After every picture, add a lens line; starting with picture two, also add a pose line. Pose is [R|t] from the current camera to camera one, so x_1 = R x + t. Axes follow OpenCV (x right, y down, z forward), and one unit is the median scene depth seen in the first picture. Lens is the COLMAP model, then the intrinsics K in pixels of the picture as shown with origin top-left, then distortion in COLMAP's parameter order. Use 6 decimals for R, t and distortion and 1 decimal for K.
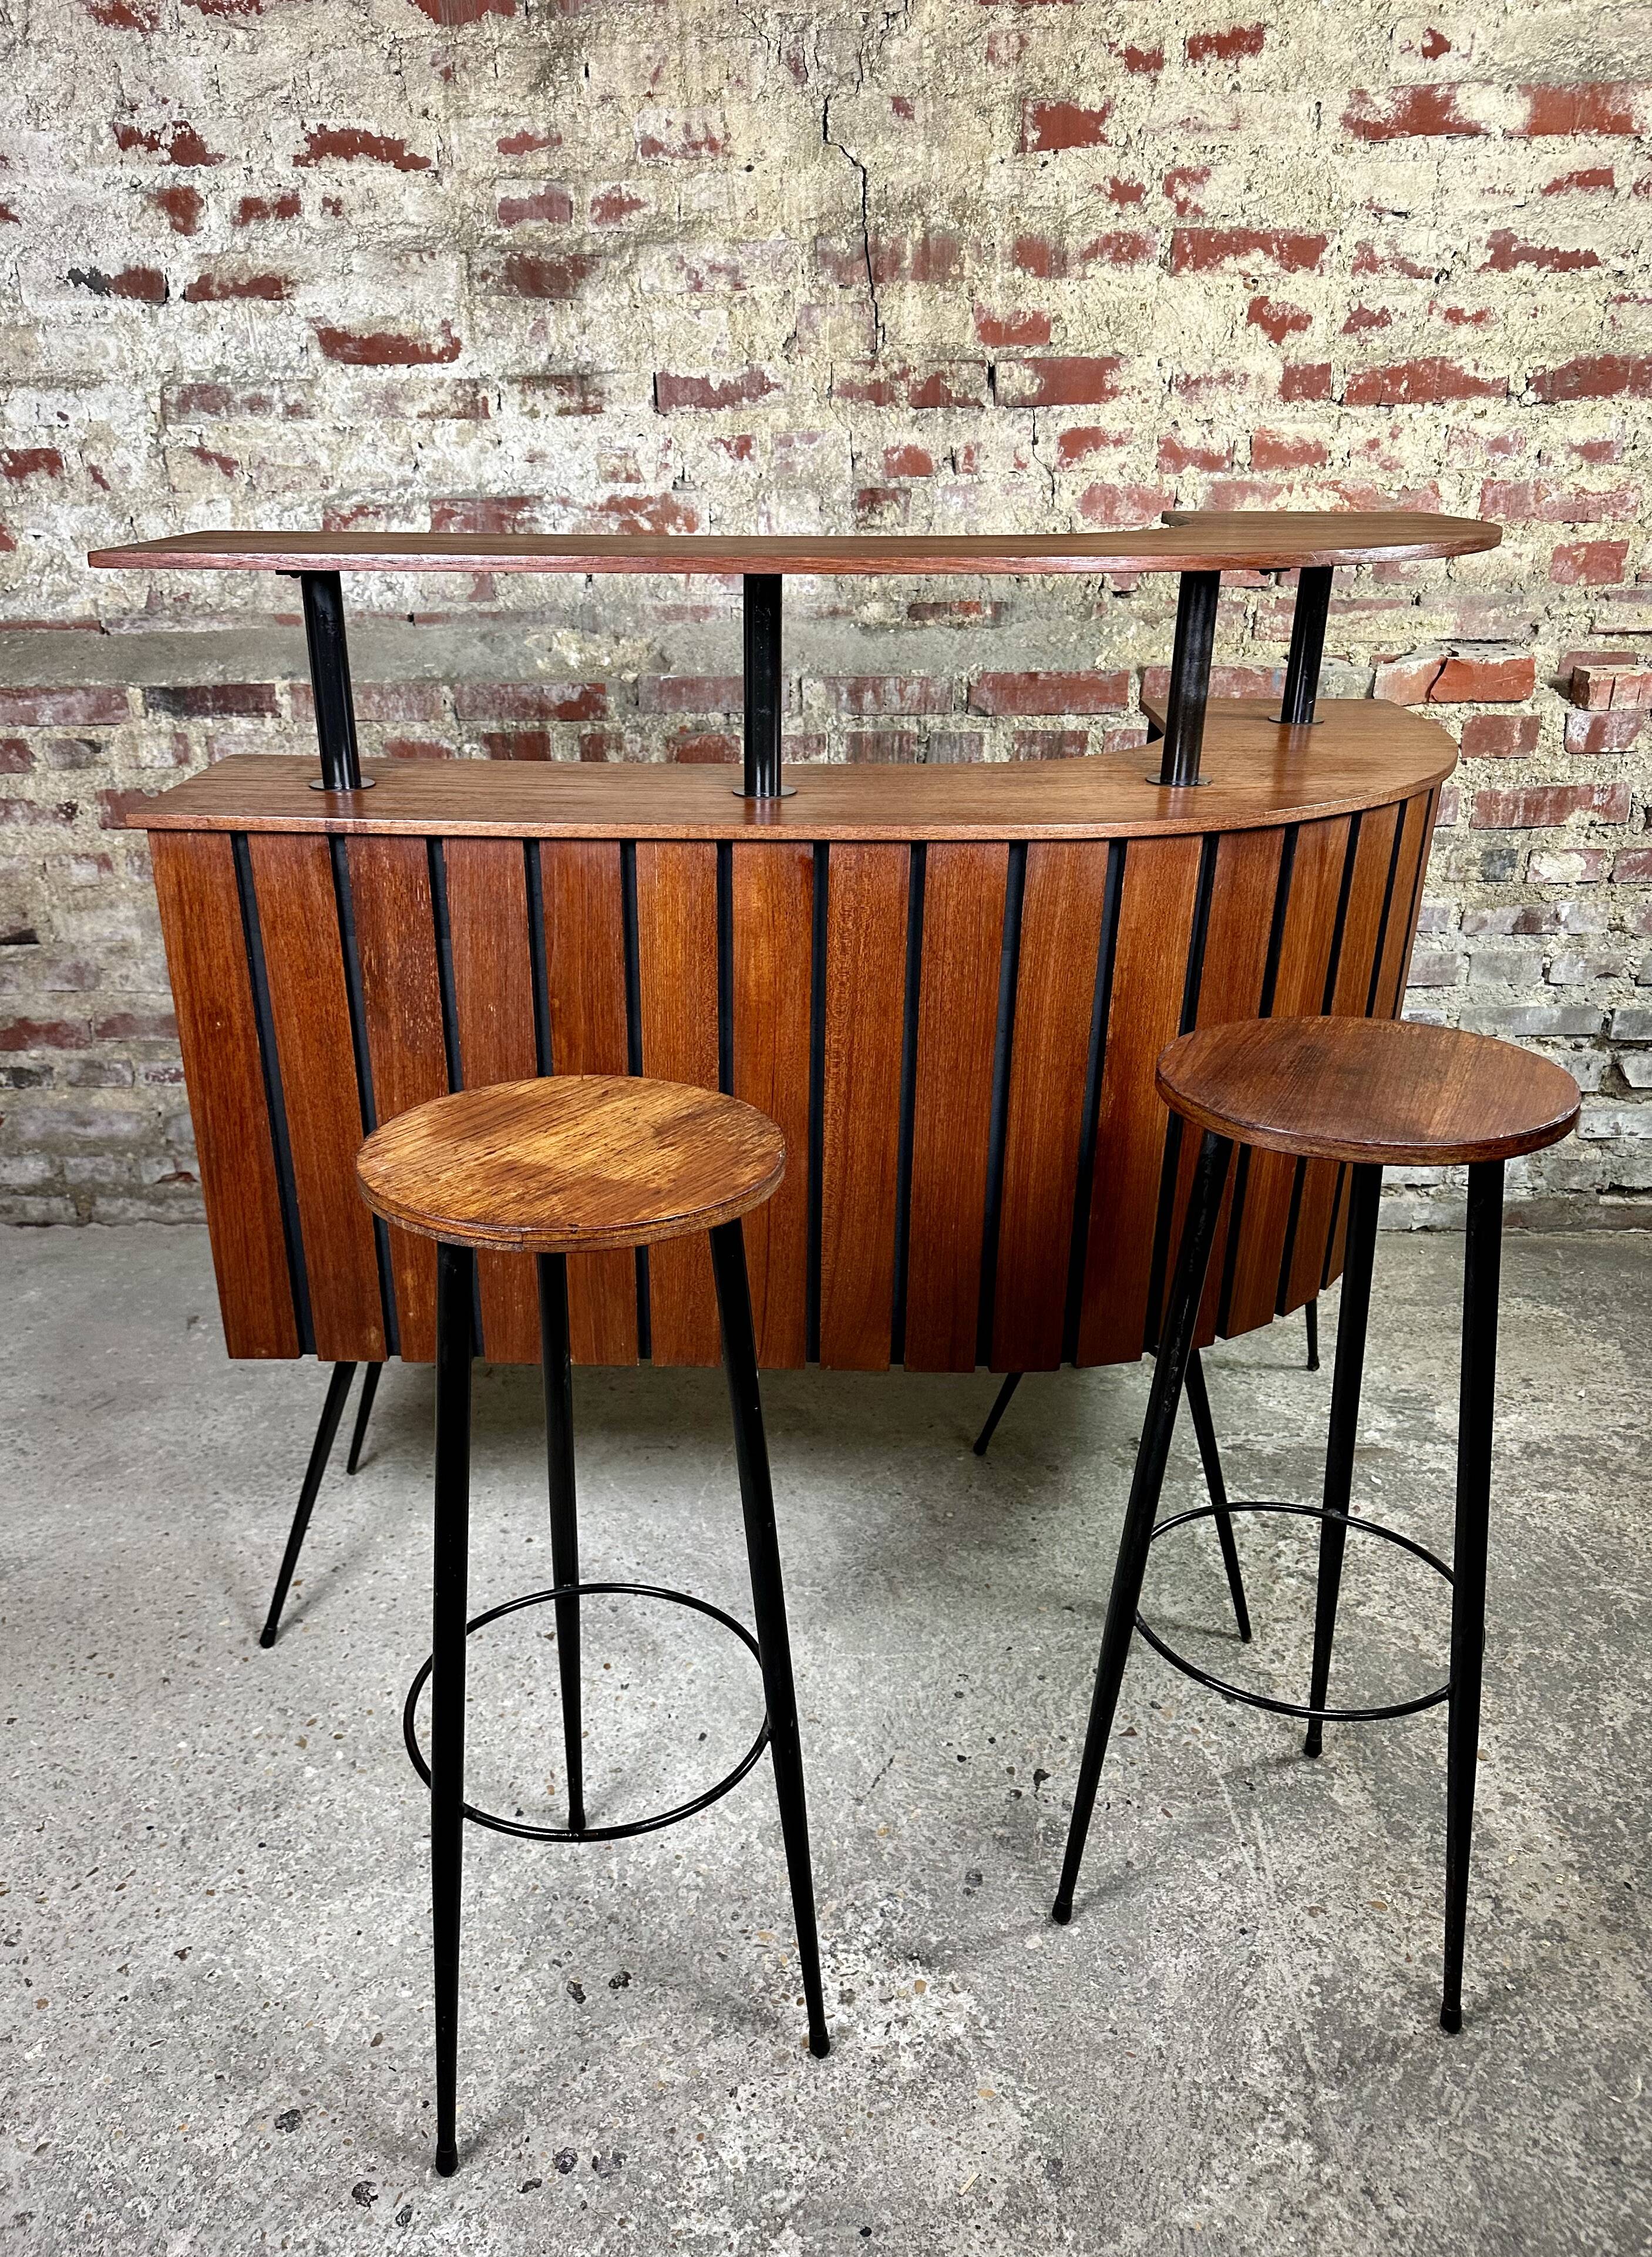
lens RADIAL K [[1682.5, 0, 745.6], [0, 1682.5, 1191.4], [0, 0, 1]] dist [0.025235, -0.040259]
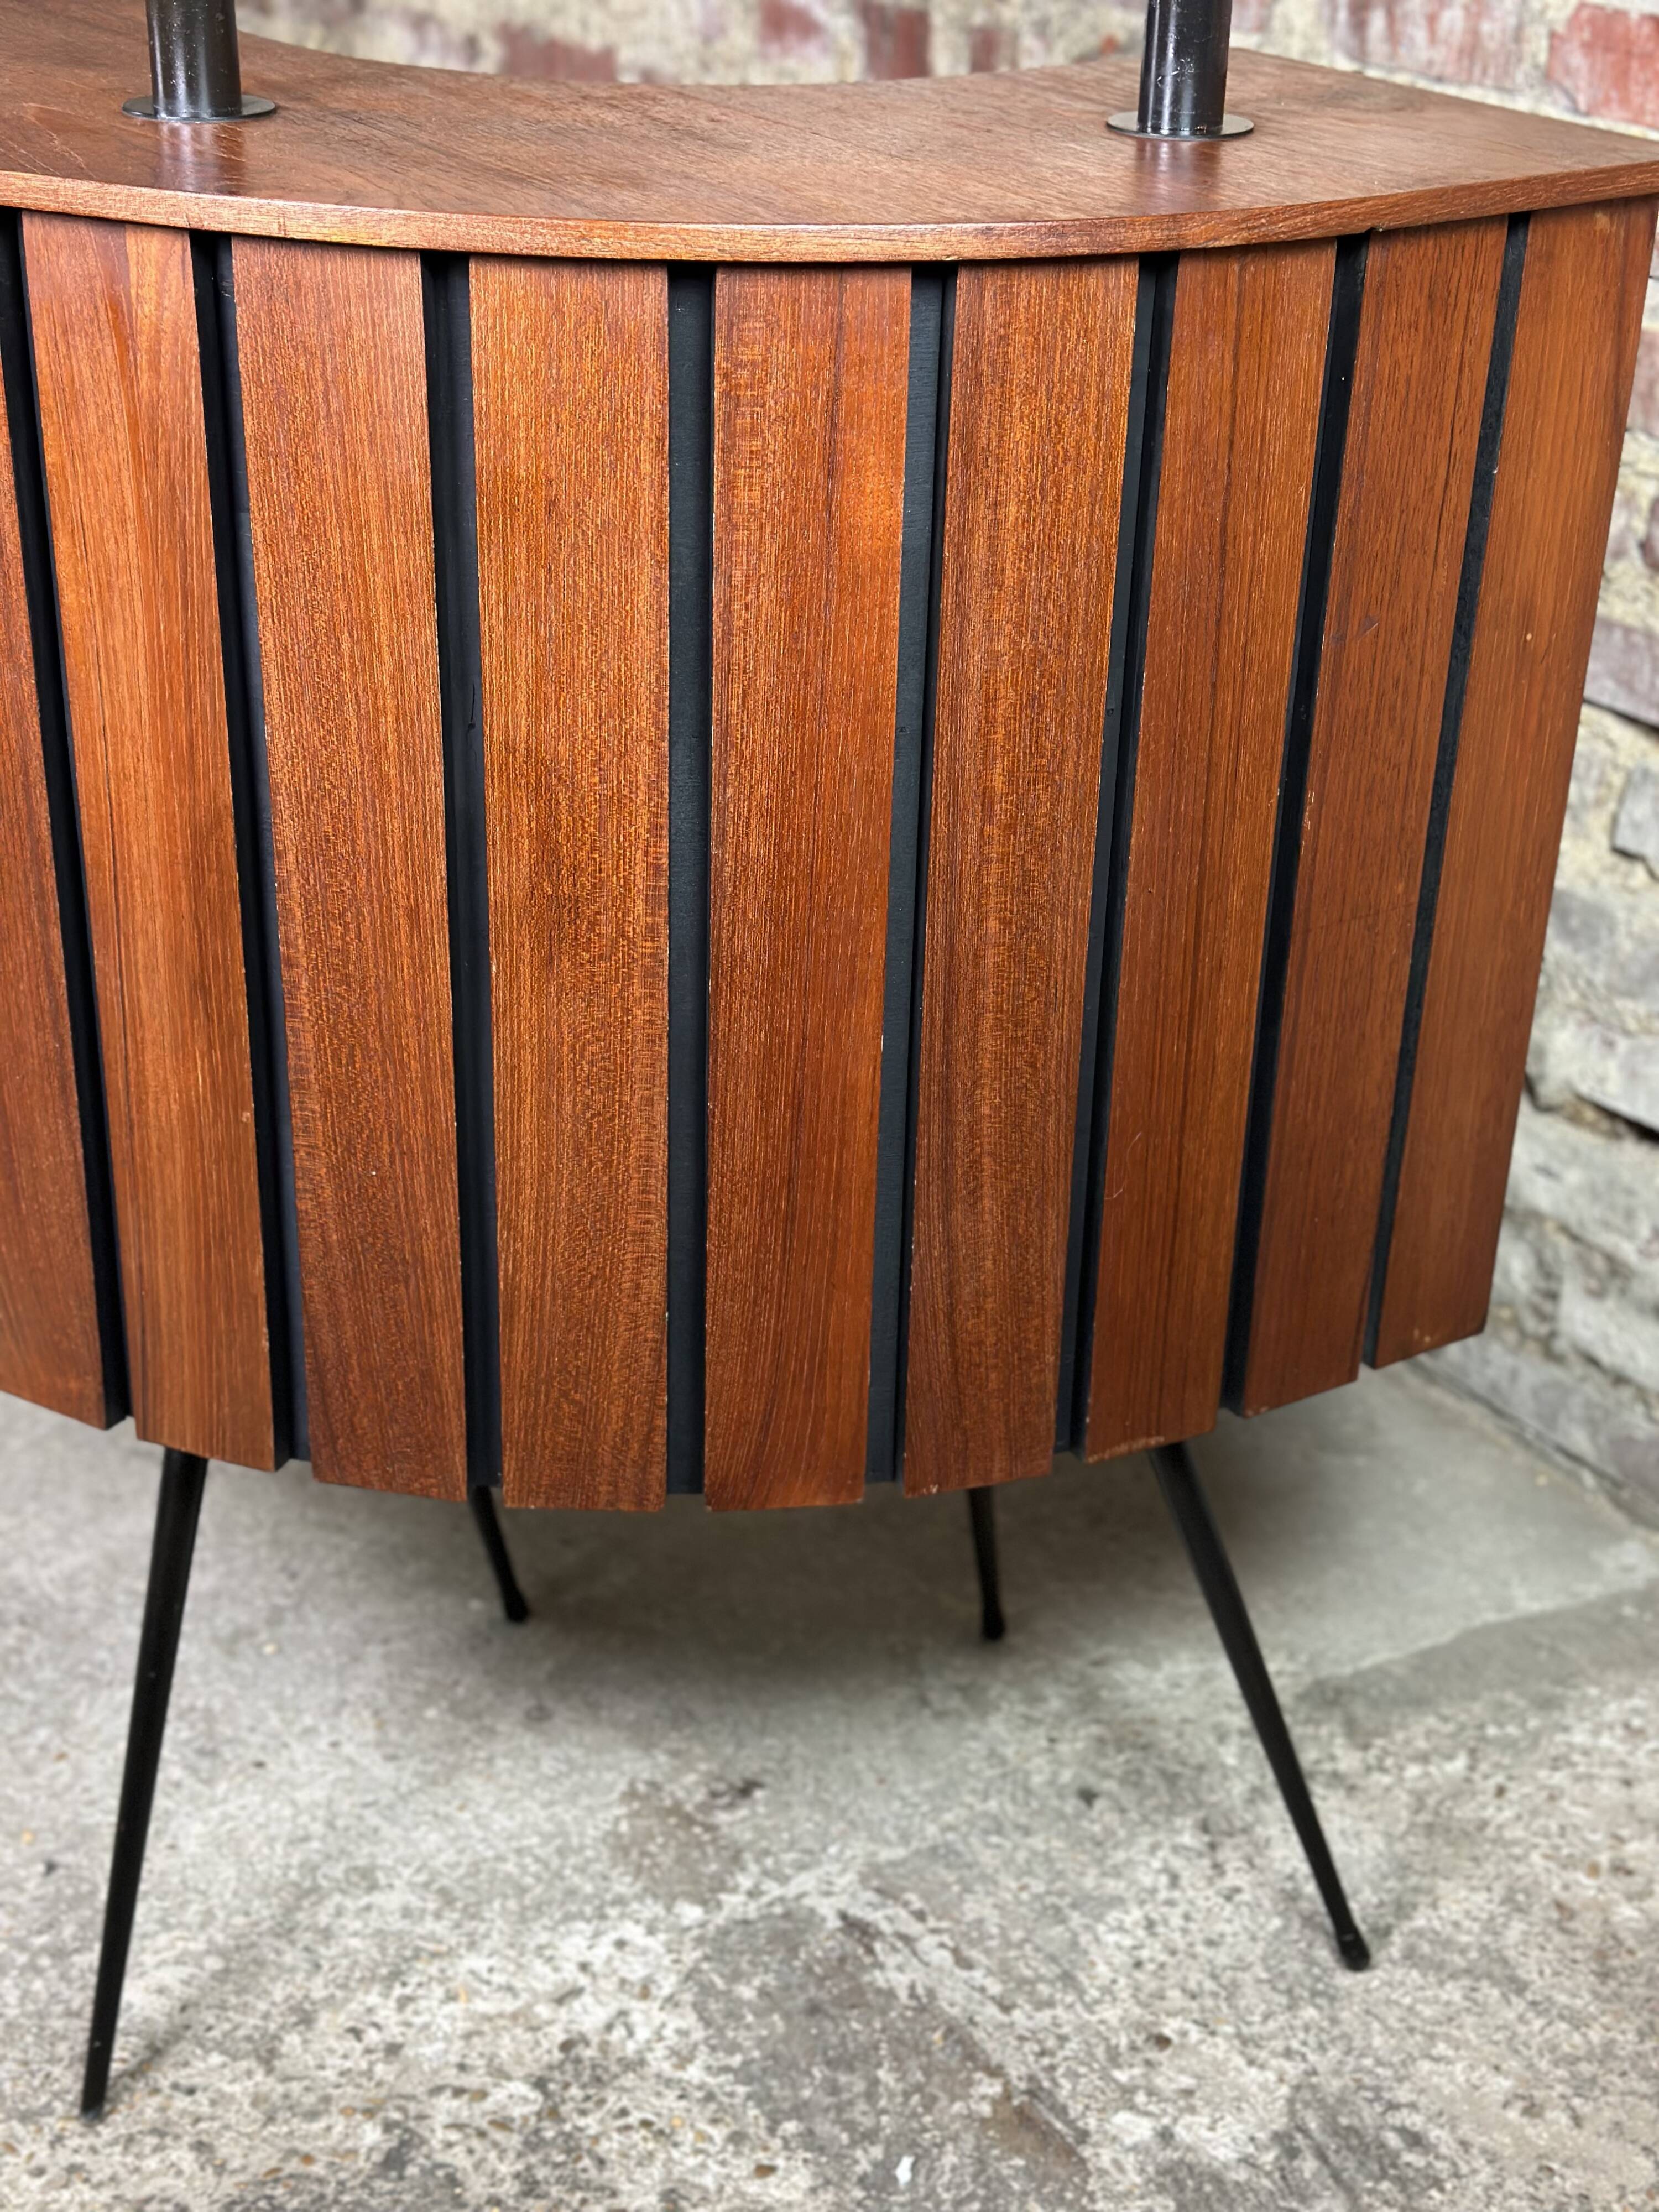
lens RADIAL K [[3086.2, 0, 811.3], [0, 3086.2, 1155.8], [0, 0, 1]] dist [0.095733, 0.000000]
pose [[0.574183, 0.396924, -0.716077, 0.687471], [-0.366312, 0.906743, 0.208885, -0.155172], [0.732209, 0.142369, 0.666034, 0.432596]]
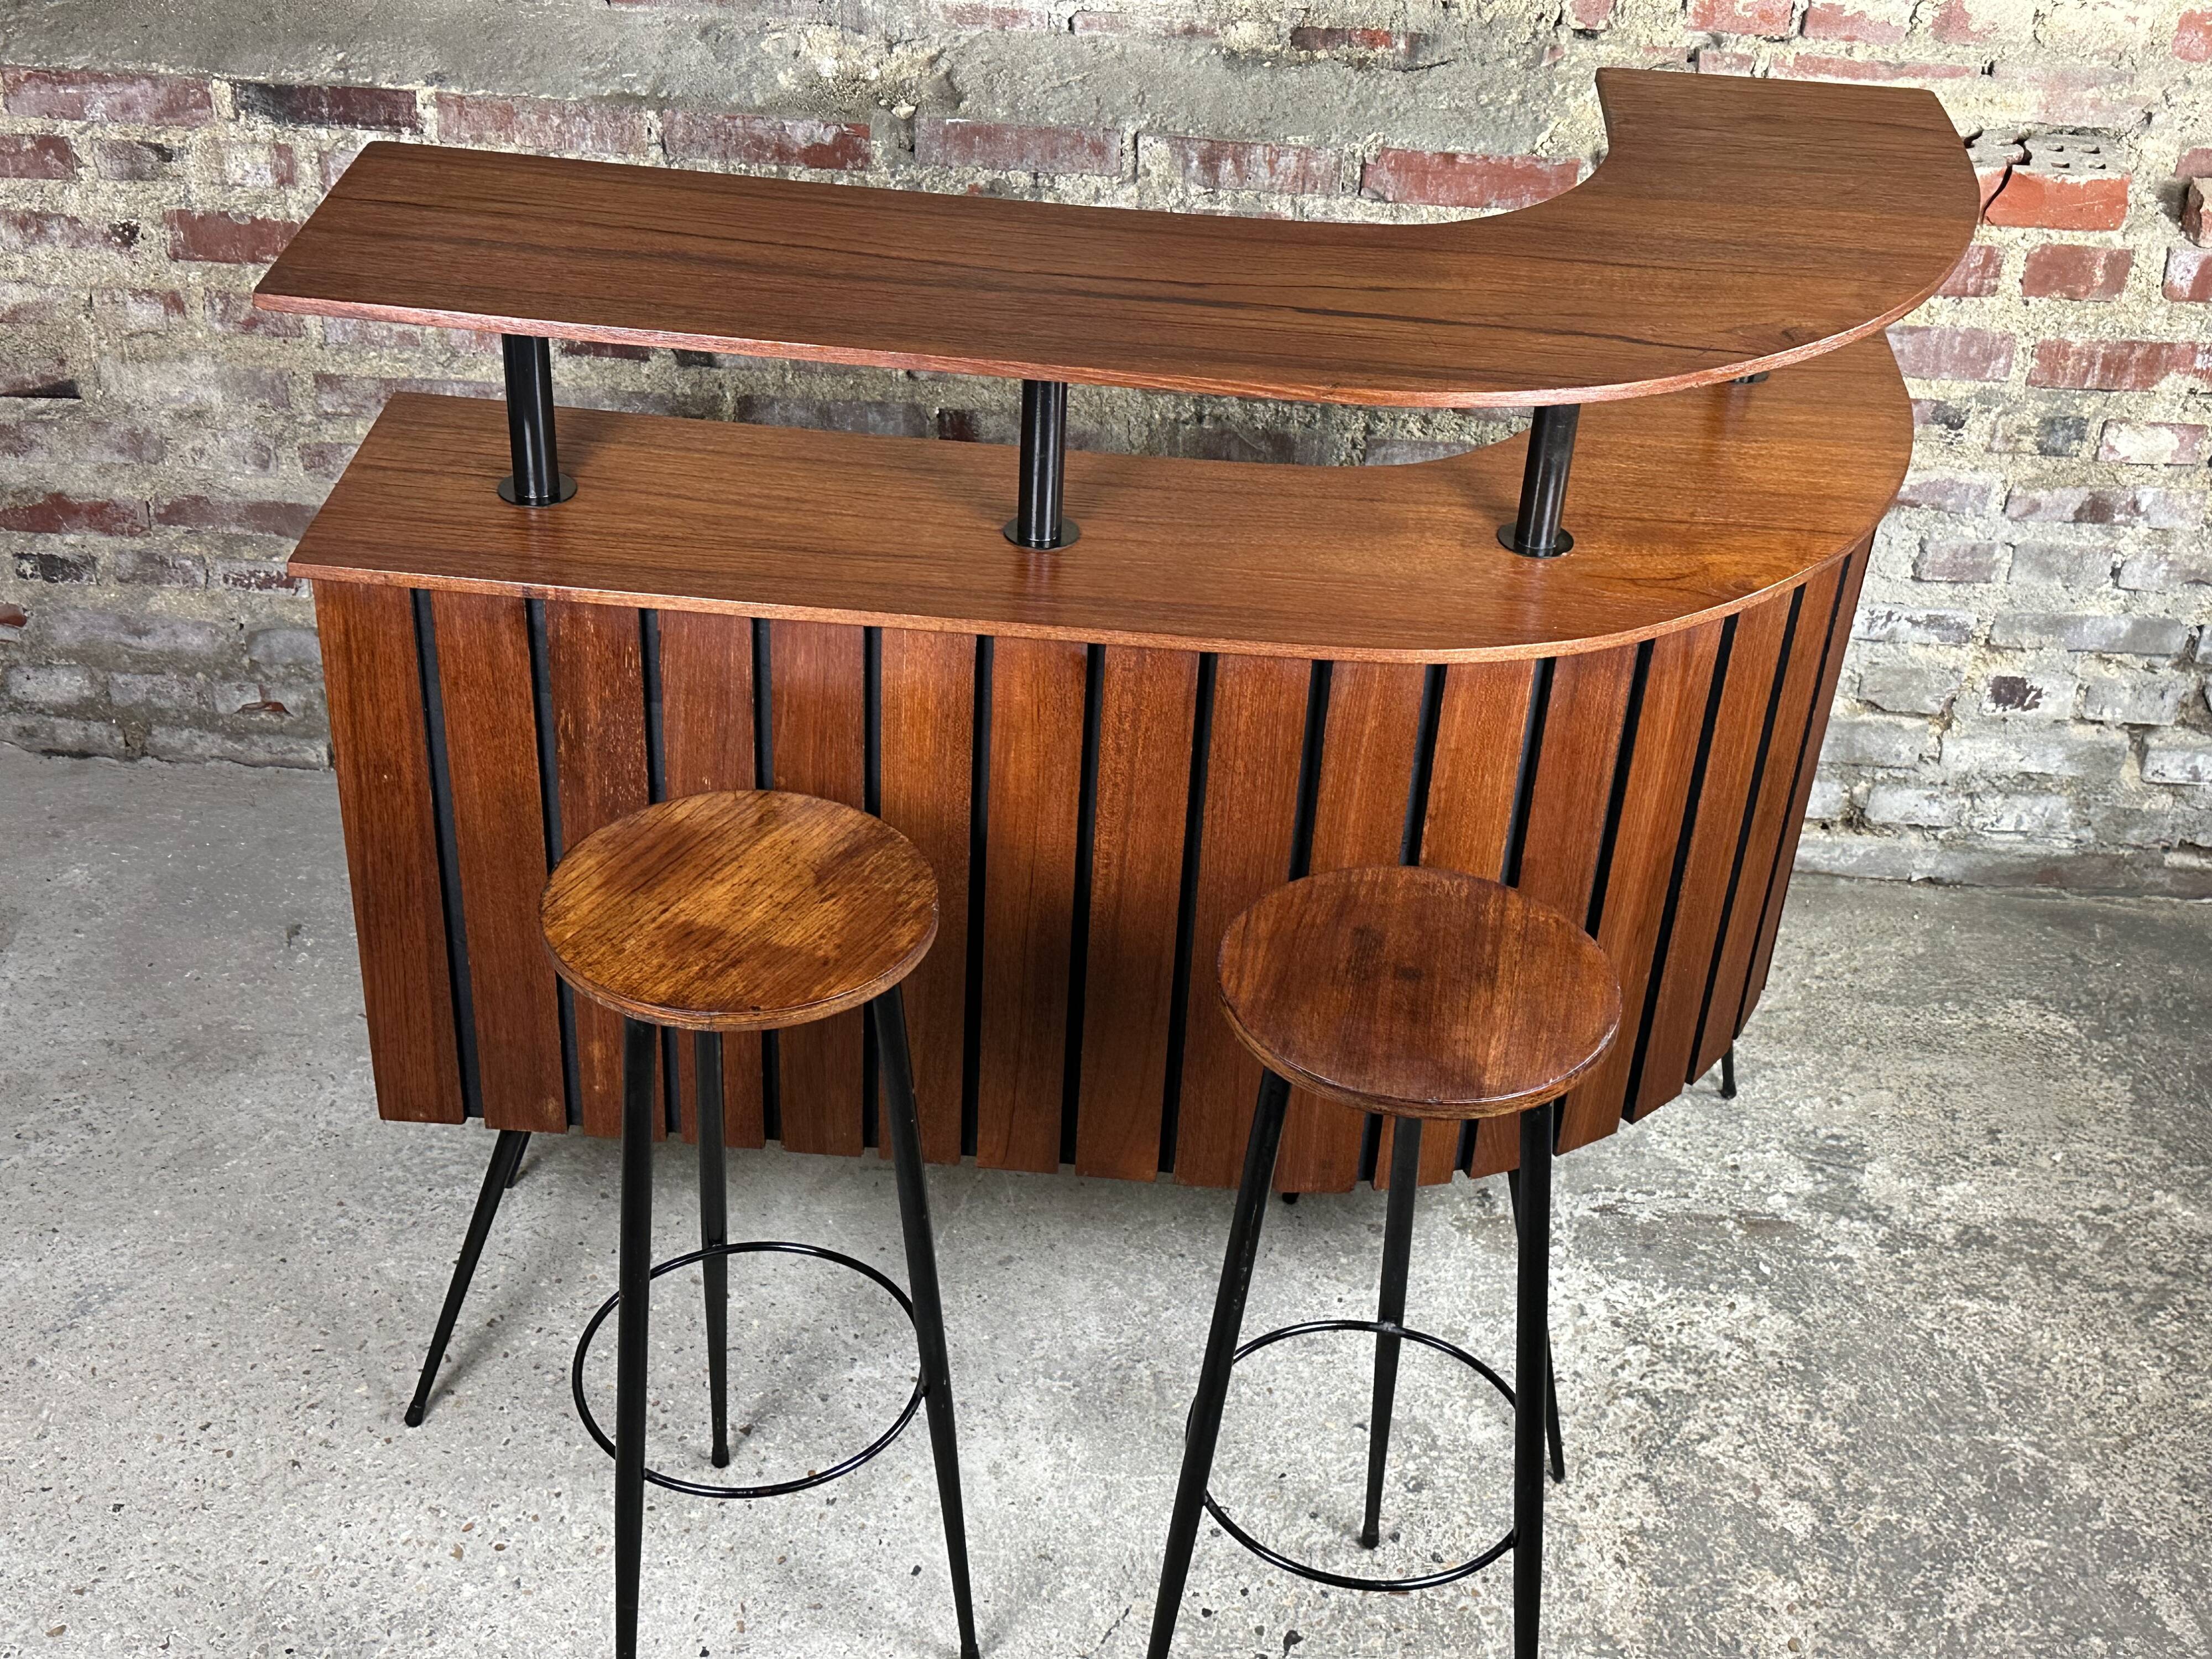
lens RADIAL K [[2796.4, 0, 1113.9], [0, 2796.4, 844.3], [0, 0, 1]] dist [0.083703, 0.000000]
pose [[0.998207, 0.058379, 0.013201, 0.025614], [-0.059789, 0.982806, 0.174695, -0.222714], [-0.002775, -0.175171, 0.984534, -0.271187]]
